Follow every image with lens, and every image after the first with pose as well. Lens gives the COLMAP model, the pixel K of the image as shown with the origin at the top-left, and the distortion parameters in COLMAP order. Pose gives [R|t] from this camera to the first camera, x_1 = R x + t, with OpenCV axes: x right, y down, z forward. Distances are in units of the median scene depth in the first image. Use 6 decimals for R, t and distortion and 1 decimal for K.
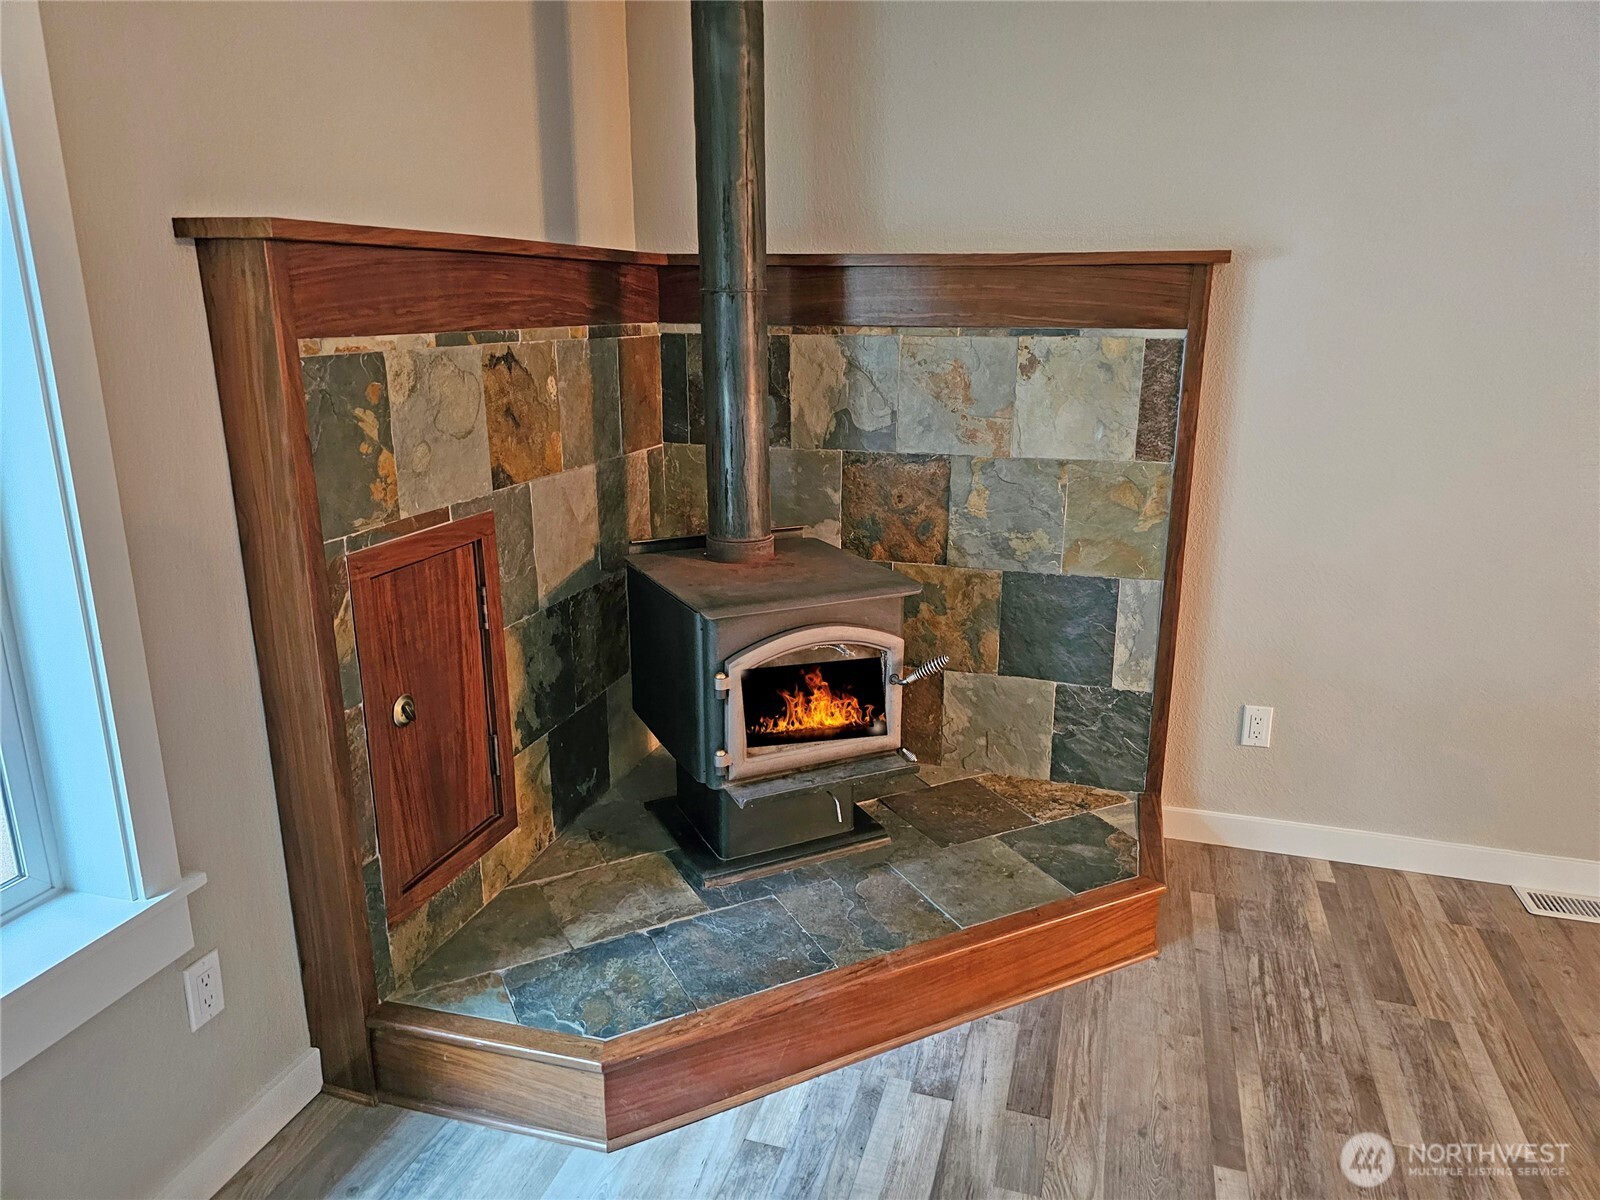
lens RADIAL K [[1070.8, 0, 810.9], [0, 1070.8, 594.7], [0, 0, 1]] dist [0.029072, -0.020230]
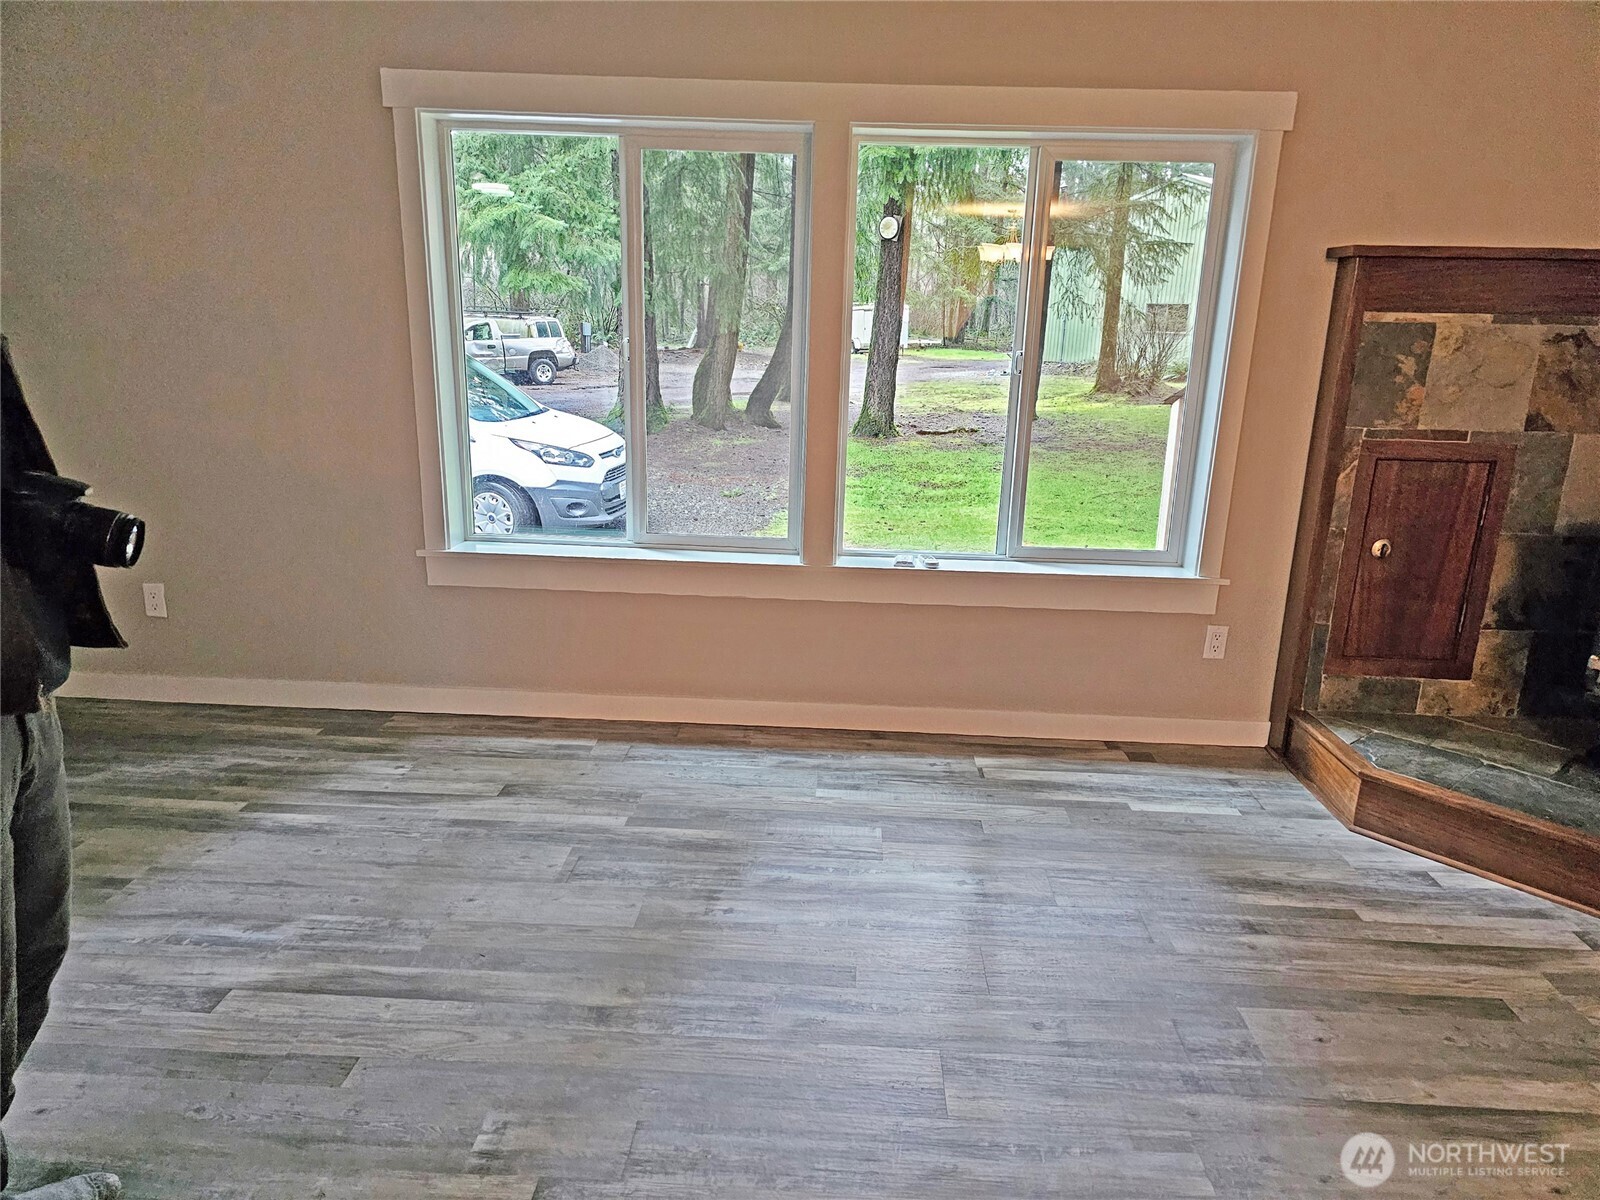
lens RADIAL K [[1070.8, 0, 795.2], [0, 1070.8, 607.7], [0, 0, 1]] dist [0.029072, -0.020230]
pose [[0.250077, 0.273671, -0.928744, 0.882849], [-0.280825, 0.938491, 0.200927, 0.108462], [0.926606, 0.210567, 0.311549, -0.280577]]
